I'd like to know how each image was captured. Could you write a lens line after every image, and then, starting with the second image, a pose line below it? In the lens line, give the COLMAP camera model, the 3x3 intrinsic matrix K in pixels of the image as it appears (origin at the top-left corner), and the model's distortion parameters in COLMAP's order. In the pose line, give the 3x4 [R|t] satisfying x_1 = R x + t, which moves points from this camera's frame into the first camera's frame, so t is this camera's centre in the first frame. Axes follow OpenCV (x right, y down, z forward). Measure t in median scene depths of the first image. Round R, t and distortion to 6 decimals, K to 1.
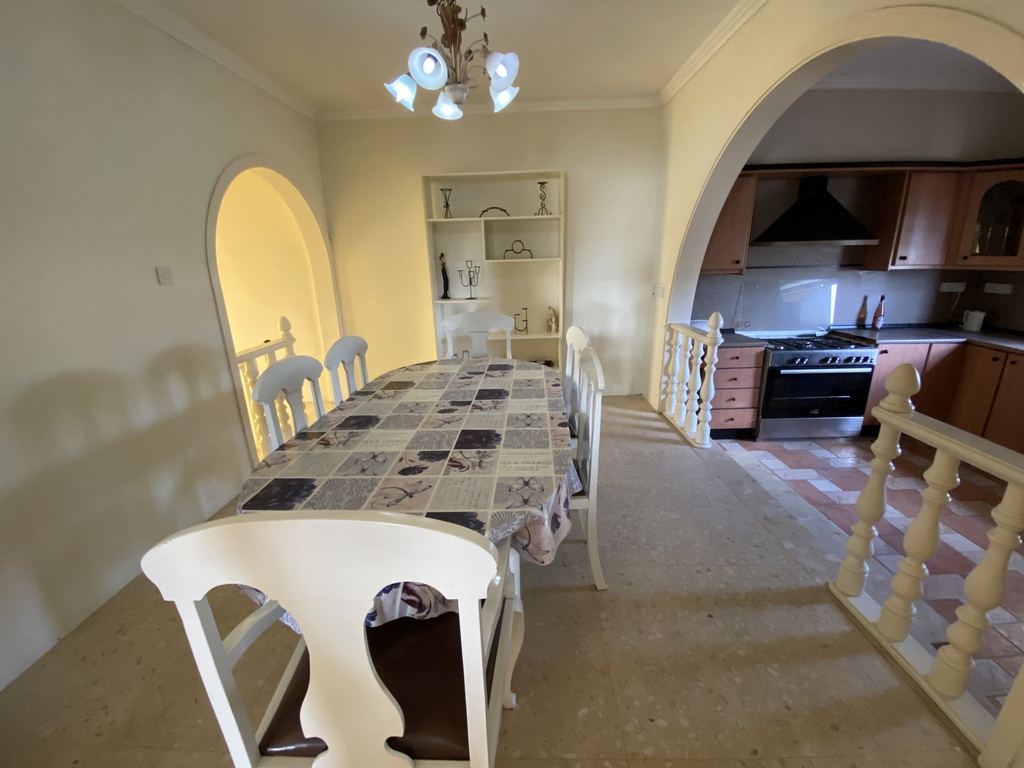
lens RADIAL K [[414.6, 0, 509.3], [0, 414.6, 382.7], [0, 0, 1]] dist [0.024017, -0.020744]
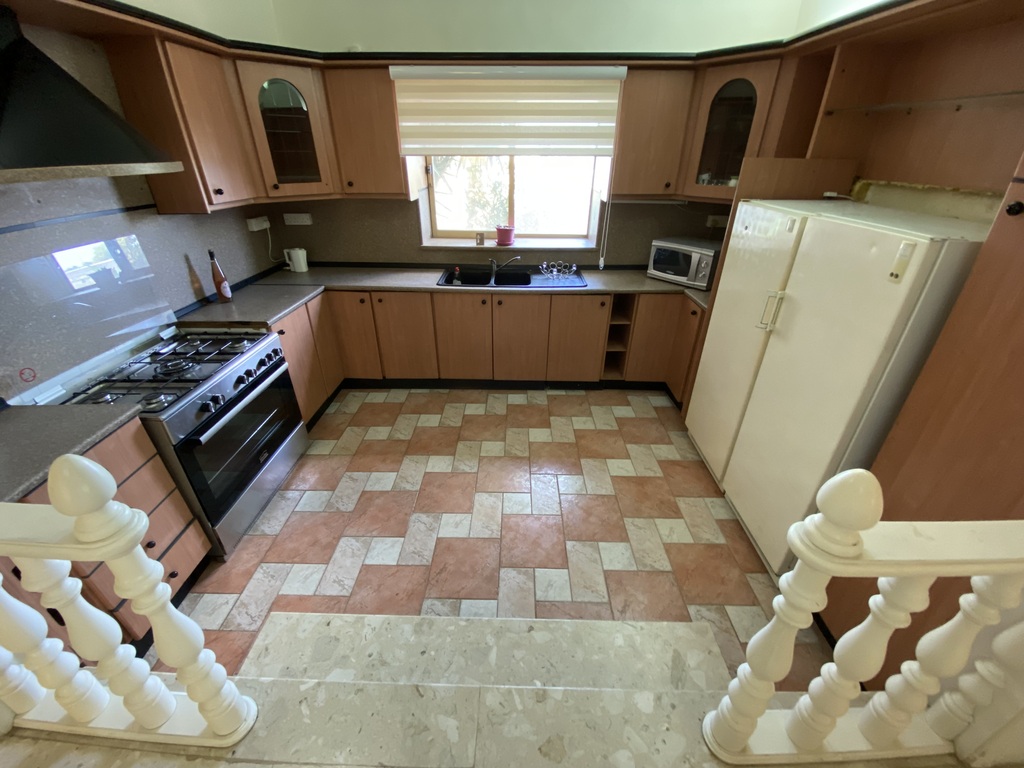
lens RADIAL K [[414.6, 0, 509.3], [0, 414.6, 382.7], [0, 0, 1]] dist [0.024017, -0.020744]
pose [[0.005525, -0.454947, 0.890501, 0.227421], [0.283400, 0.854716, 0.434907, -0.195750], [-0.958986, 0.249965, 0.133654, 0.541210]]
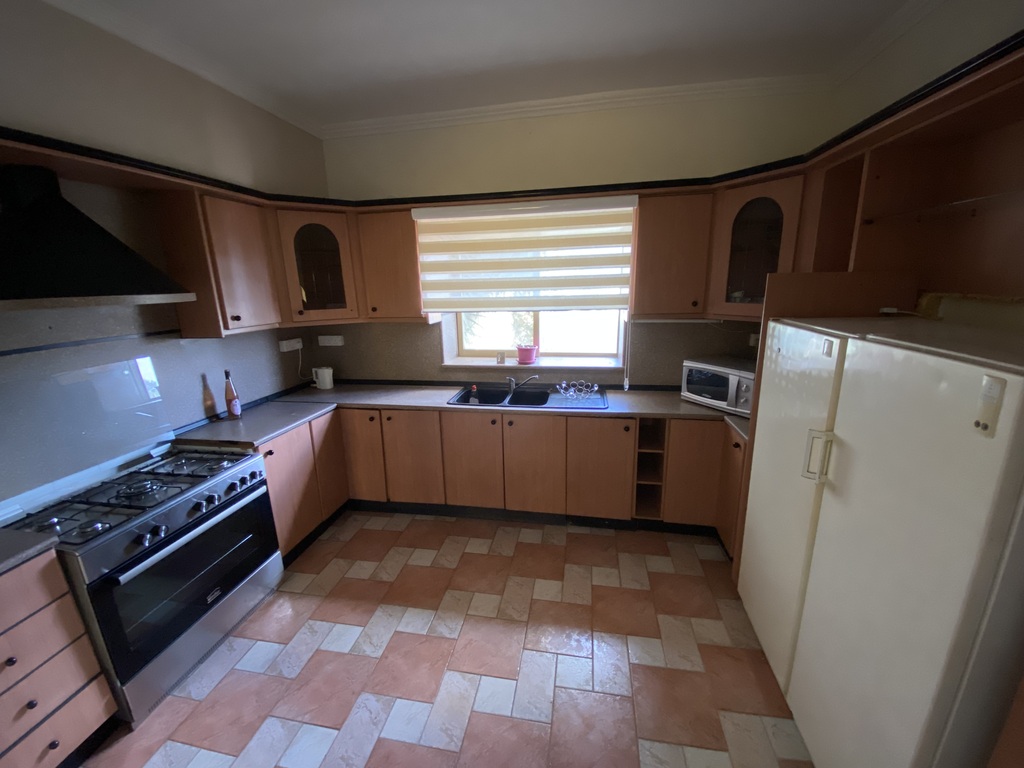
lens RADIAL K [[414.6, 0, 509.3], [0, 414.6, 382.7], [0, 0, 1]] dist [0.024017, -0.020744]
pose [[0.169053, -0.208000, 0.963409, 0.326408], [0.302090, 0.941367, 0.150232, -0.162727], [-0.938170, 0.265639, 0.221975, 0.440142]]
